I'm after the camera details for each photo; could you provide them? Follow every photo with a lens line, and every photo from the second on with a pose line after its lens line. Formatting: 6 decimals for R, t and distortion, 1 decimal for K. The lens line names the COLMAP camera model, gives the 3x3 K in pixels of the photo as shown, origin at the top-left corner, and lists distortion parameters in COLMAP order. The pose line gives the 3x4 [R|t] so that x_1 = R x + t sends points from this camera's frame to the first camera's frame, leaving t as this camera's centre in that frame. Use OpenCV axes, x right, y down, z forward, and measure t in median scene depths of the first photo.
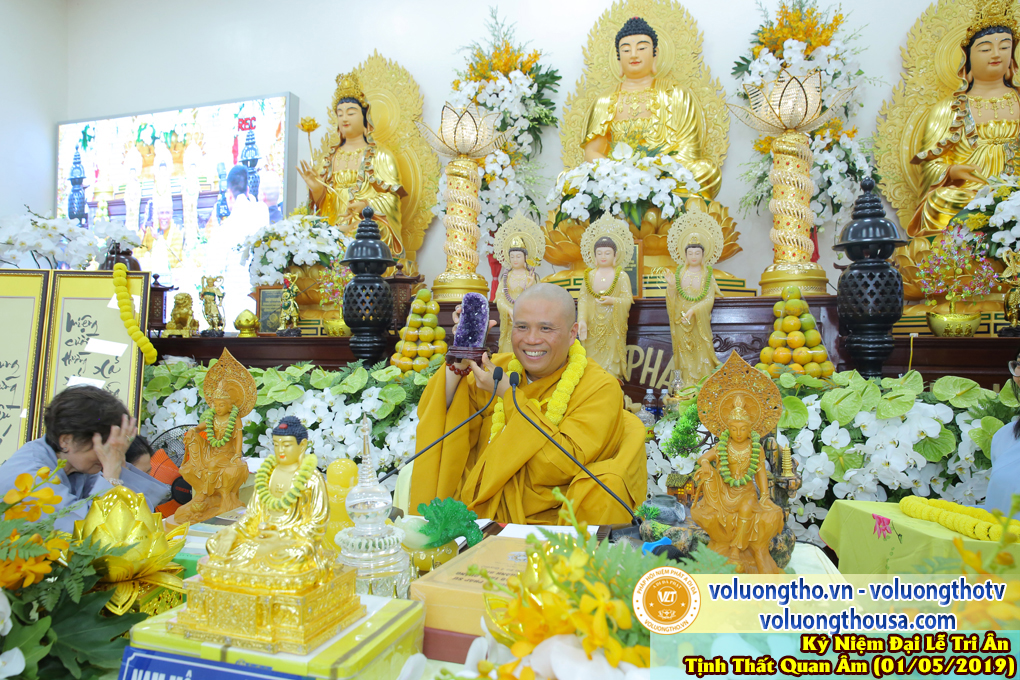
lens RADIAL K [[708.3, 0, 510.0], [0, 708.3, 340.0], [0, 0, 1]] dist [-0.108799, 0.088266]
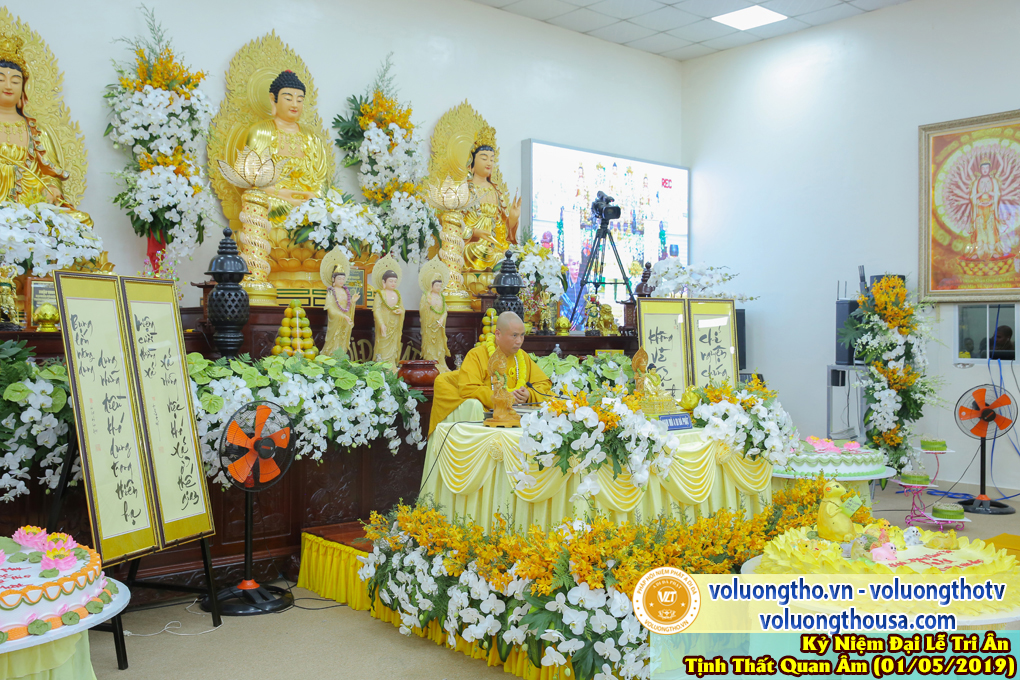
lens RADIAL K [[974.7, 0, 510.0], [0, 974.7, 340.0], [0, 0, 1]] dist [-0.022208, 0.102877]
pose [[0.521439, -0.004038, 0.853279, -1.236239], [-0.014980, 0.999791, 0.013886, -0.020897], [-0.853157, -0.020023, 0.521270, -0.275742]]
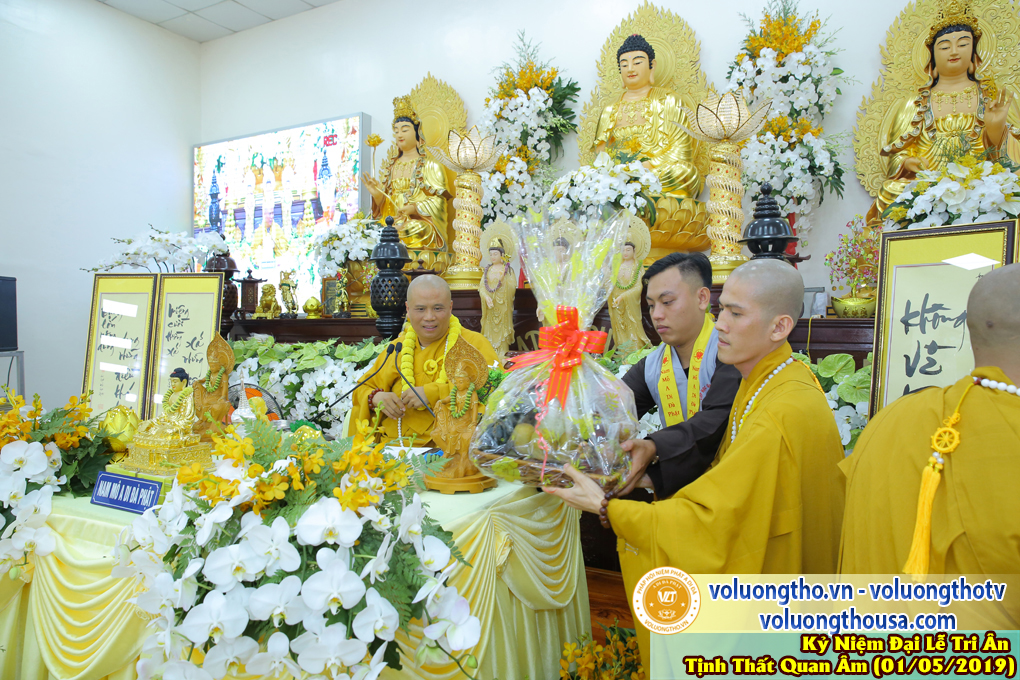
lens RADIAL K [[691.6, 0, 510.0], [0, 691.6, 340.0], [0, 0, 1]] dist [-0.110495, 0.084749]
pose [[0.981419, 0.002129, -0.191867, 0.221206], [0.004862, 0.999341, 0.035960, -0.008329], [0.191817, -0.036224, 0.980762, -0.162583]]
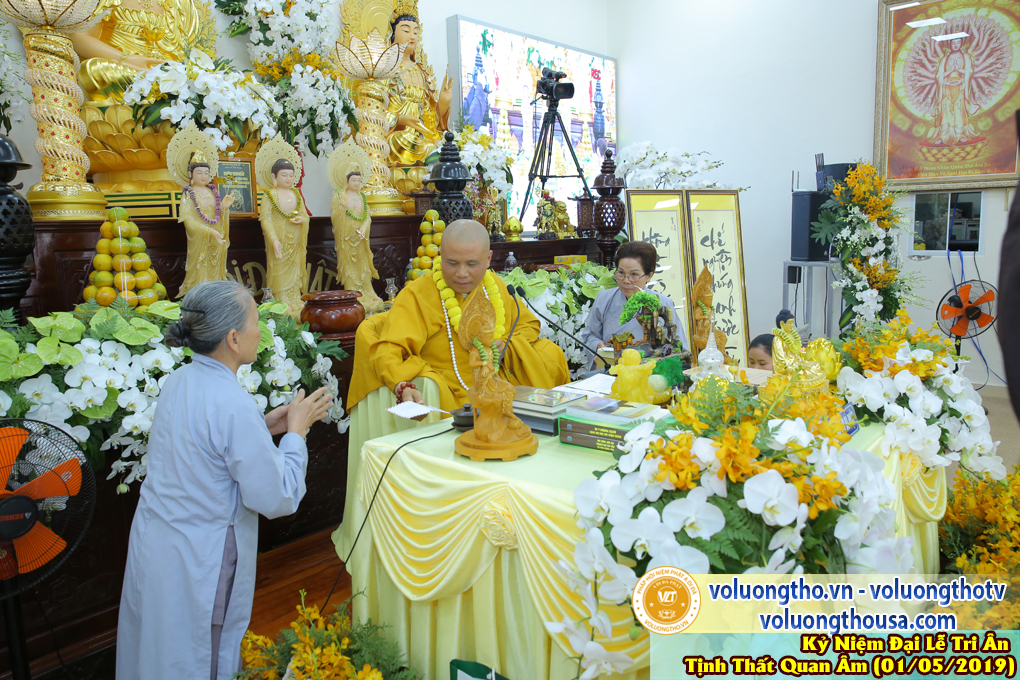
lens RADIAL K [[711.1, 0, 510.0], [0, 711.1, 340.0], [0, 0, 1]] dist [-0.107547, 0.089089]
pose [[0.412054, -0.156023, 0.897702, -0.557969], [0.019060, 0.986491, 0.162705, -0.034080], [-0.910960, -0.049933, 0.409461, 0.197770]]
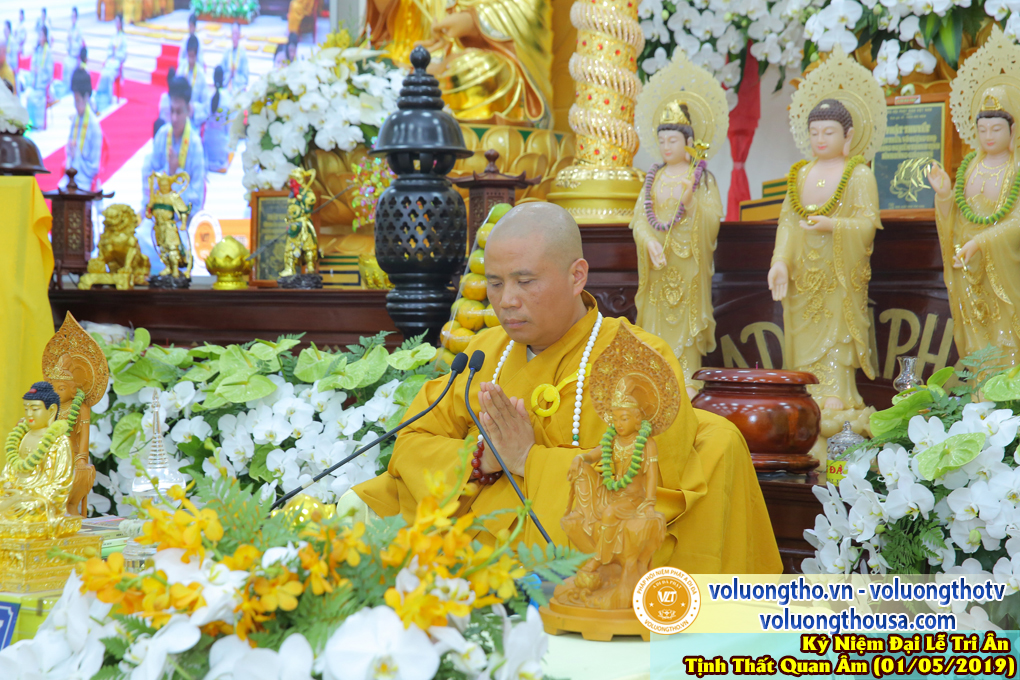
lens RADIAL K [[1873.4, 0, 510.0], [0, 1873.4, 340.0], [0, 0, 1]] dist [0.214219, 0.007439]
pose [[0.956716, 0.011538, -0.290795, 0.249377], [-0.003354, 0.999585, 0.028626, -0.007082], [0.291005, -0.026411, 0.956357, -0.314173]]
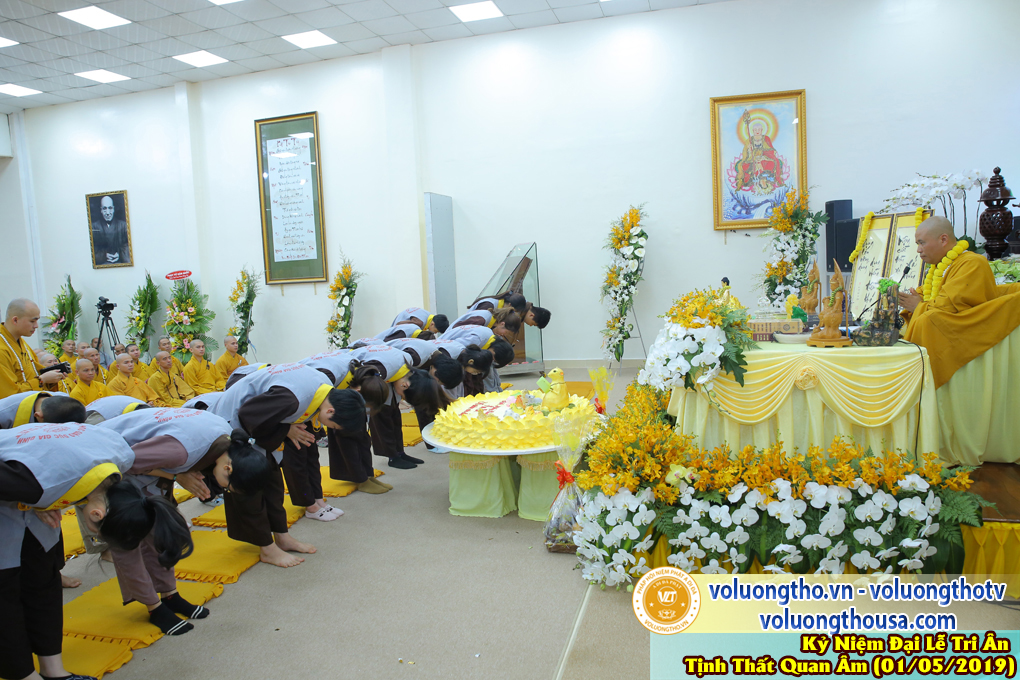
lens RADIAL K [[691.6, 0, 510.0], [0, 691.6, 340.0], [0, 0, 1]] dist [-0.110495, 0.084749]
pose [[0.030812, 0.099462, -0.994564, 0.898263], [0.063910, 0.992805, 0.101266, -0.006693], [0.997480, -0.066683, 0.024234, -0.116841]]
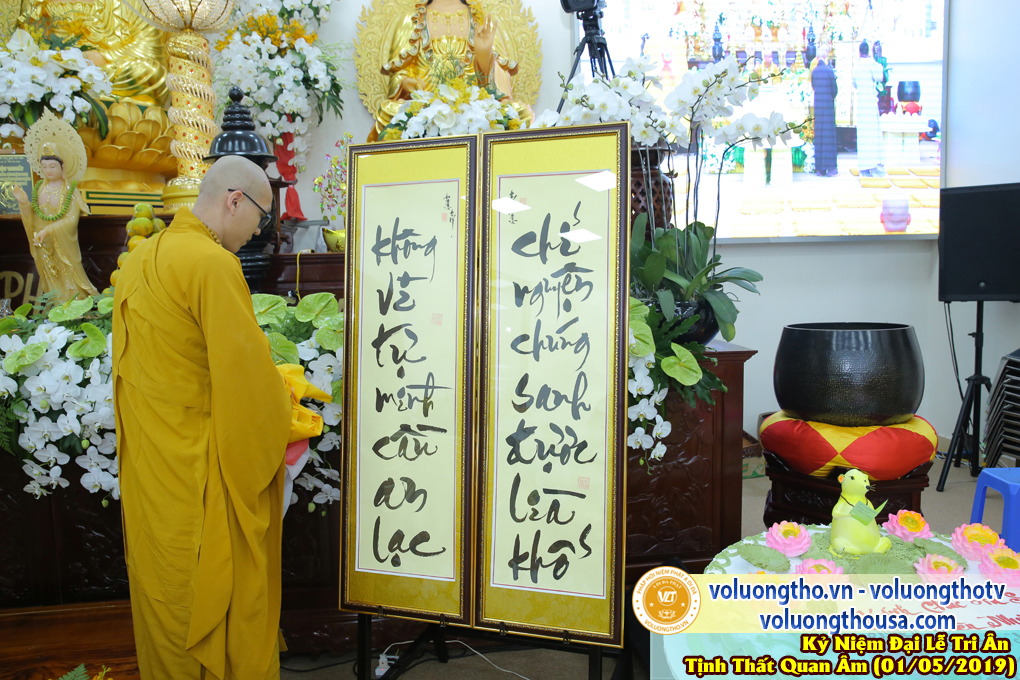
lens RADIAL K [[755.0, 0, 510.0], [0, 755.0, 340.0], [0, 0, 1]] dist [-0.089861, 0.085958]
pose [[0.911170, -0.071279, 0.405818, 0.300289], [0.025729, 0.992844, 0.116617, 0.001009], [-0.411227, -0.095816, 0.906483, -0.081884]]
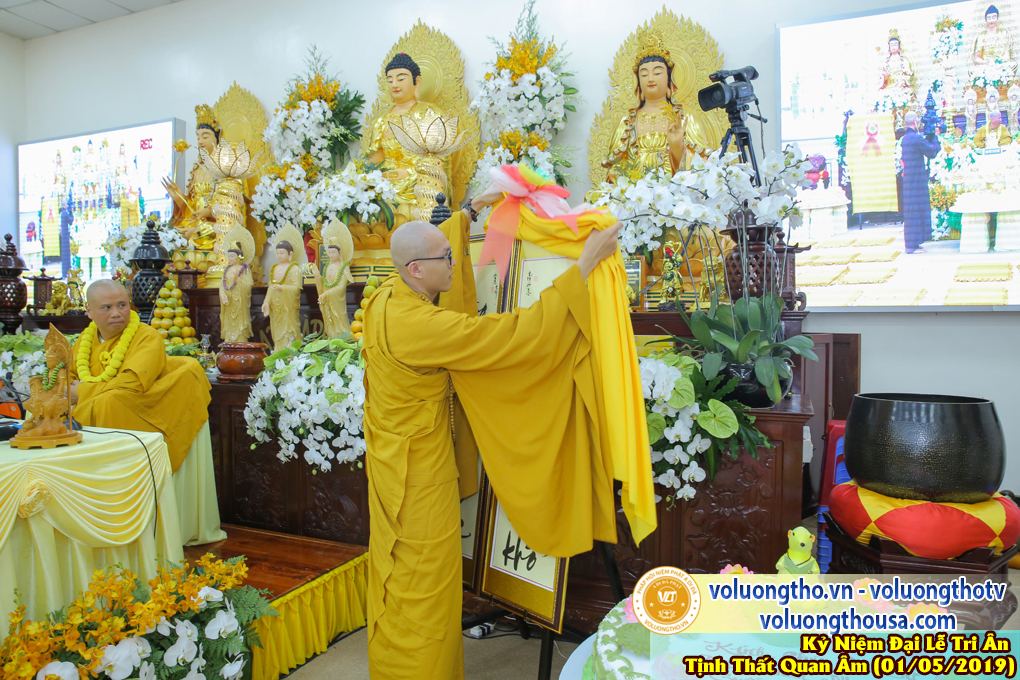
lens RADIAL K [[691.6, 0, 510.0], [0, 691.6, 340.0], [0, 0, 1]] dist [-0.110495, 0.084749]
pose [[0.995910, -0.000645, -0.090347, 0.547413], [0.004061, 0.999283, 0.037630, -0.000993], [0.090258, -0.037843, 0.995199, -0.229205]]
